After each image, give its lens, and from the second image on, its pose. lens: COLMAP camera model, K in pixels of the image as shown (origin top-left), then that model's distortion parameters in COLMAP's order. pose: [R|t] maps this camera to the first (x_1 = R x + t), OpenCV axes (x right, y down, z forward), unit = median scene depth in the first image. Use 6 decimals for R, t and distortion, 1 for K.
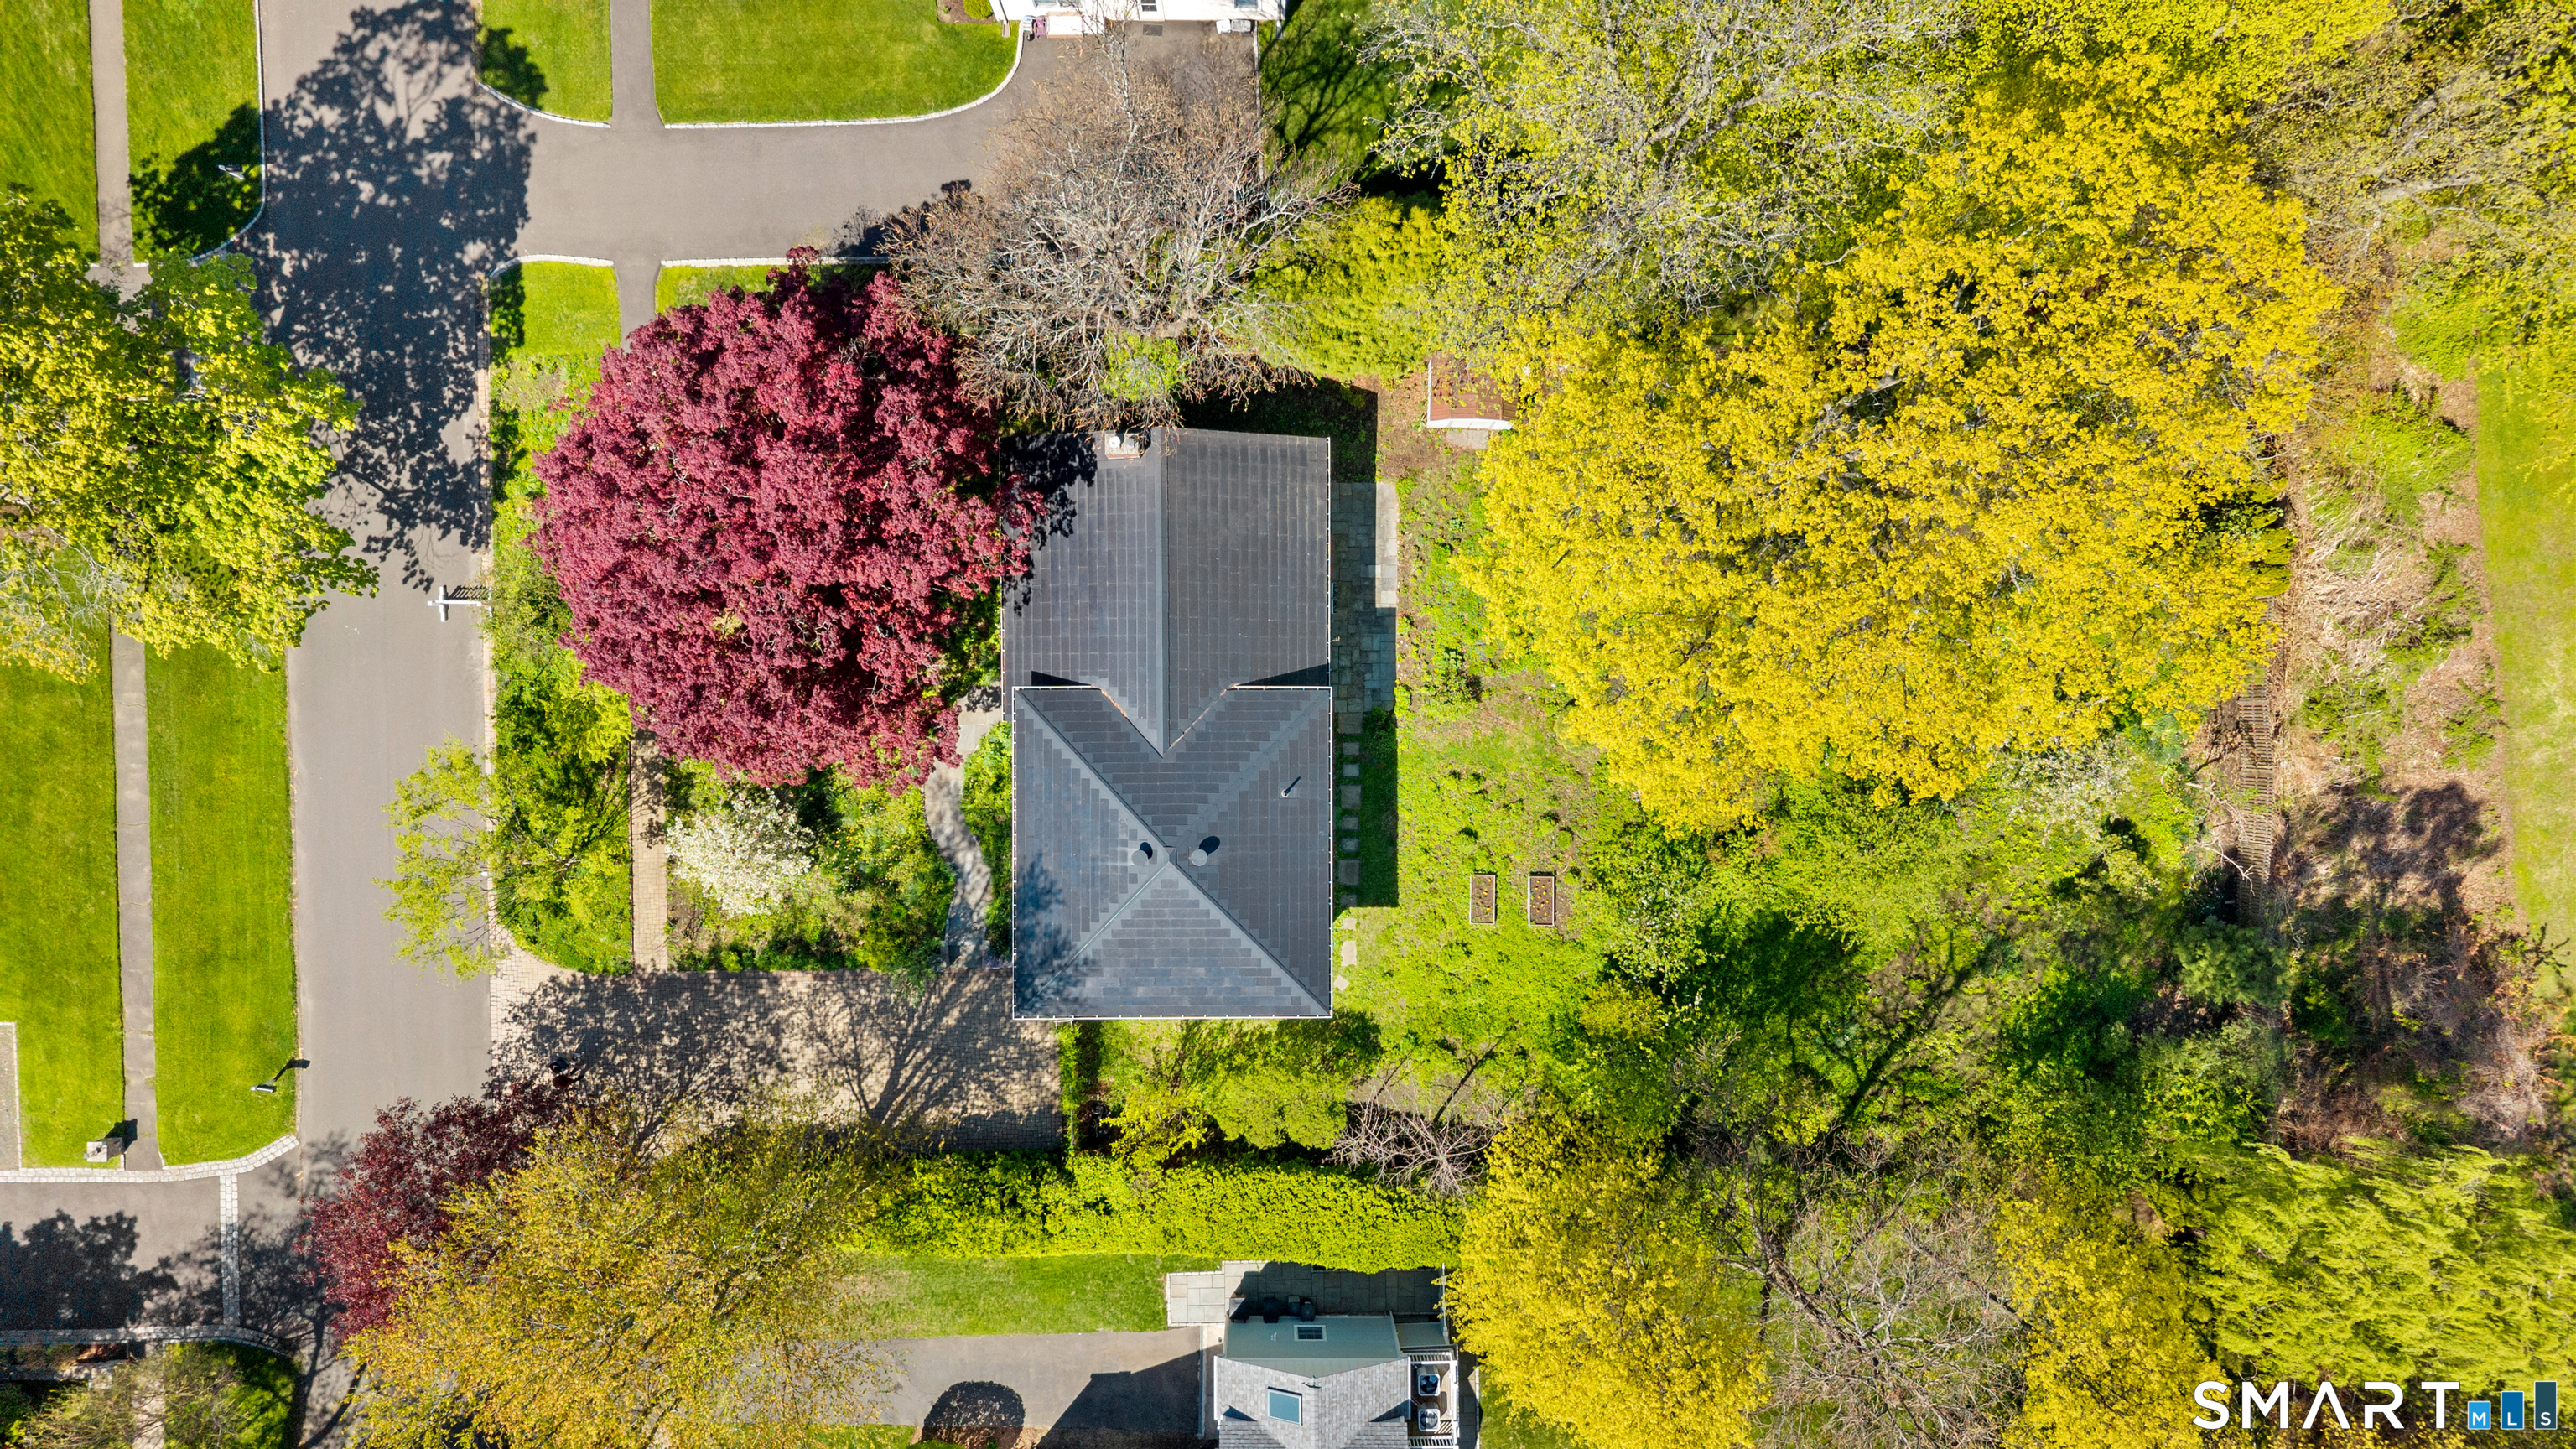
lens RADIAL K [[1699.8, 0, 1298.4], [0, 1699.8, 725.5], [0, 0, 1]] dist [0.026272, -0.058906]
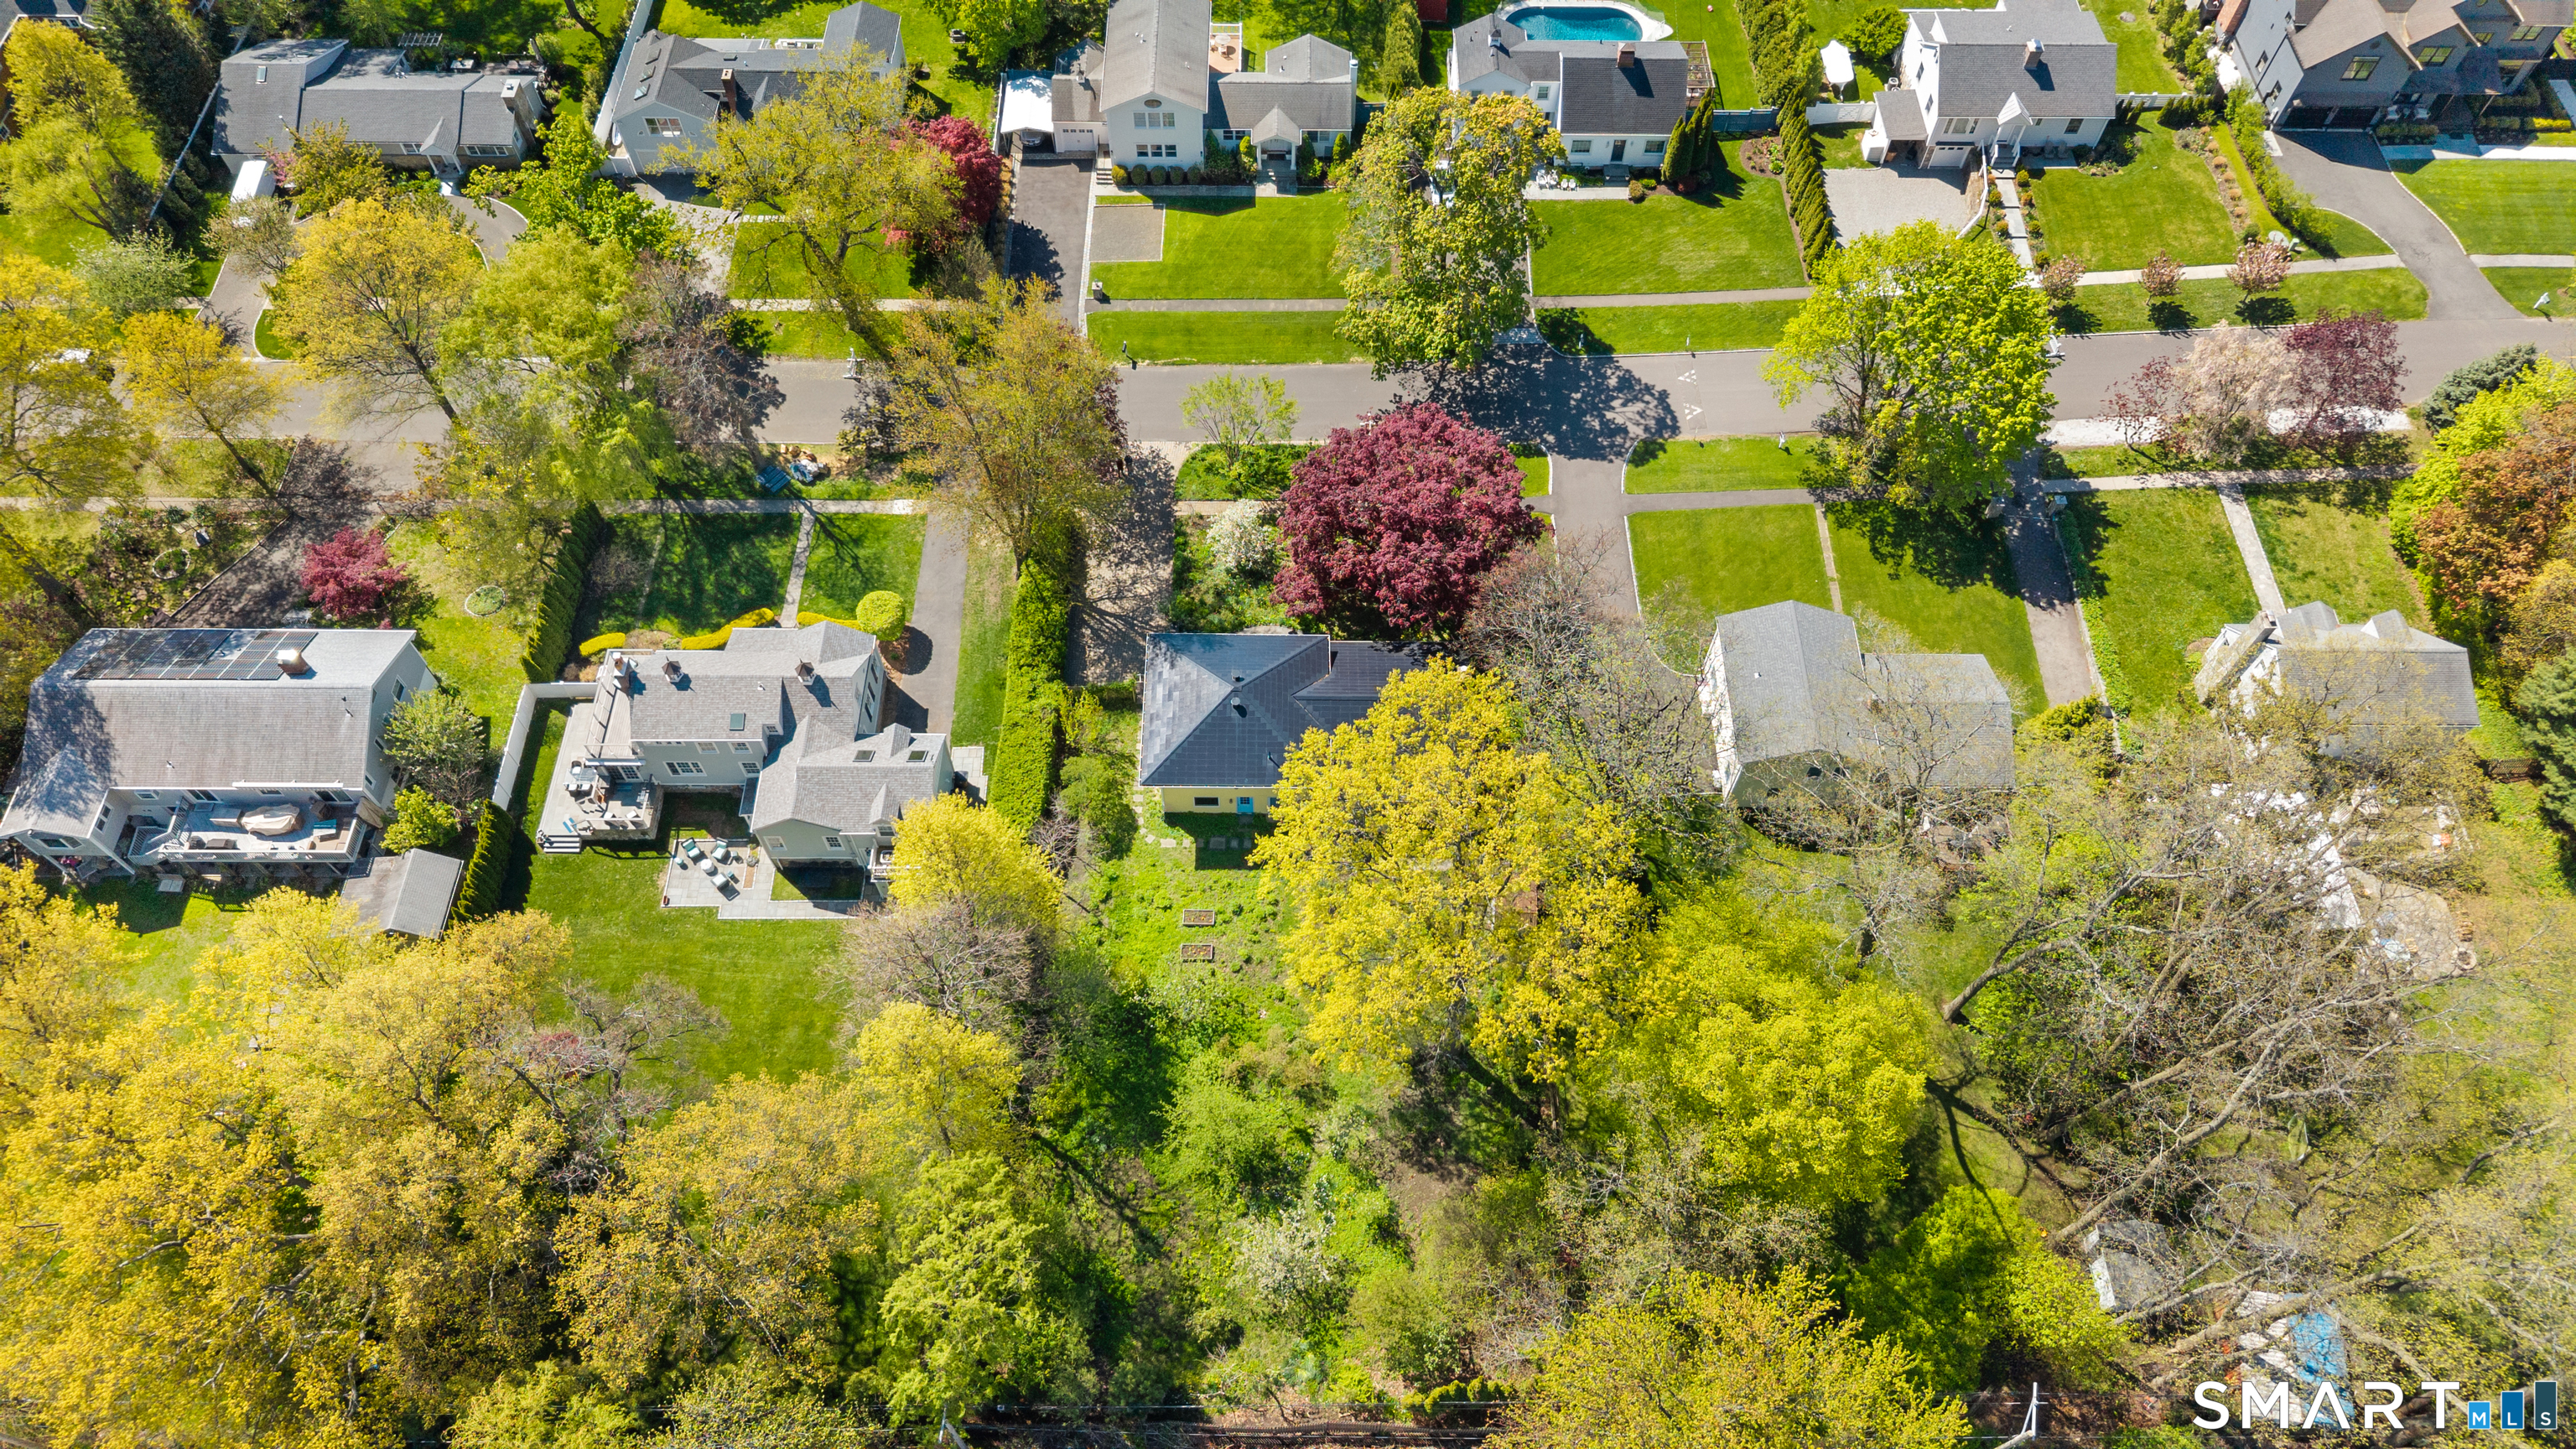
lens RADIAL K [[1699.8, 0, 1298.4], [0, 1699.8, 725.5], [0, 0, 1]] dist [0.026272, -0.058906]
pose [[-0.001406, 0.853591, -0.520942, 0.797245], [-0.999648, -0.015004, -0.021887, 0.045606], [-0.026499, 0.520728, 0.853311, -0.471869]]
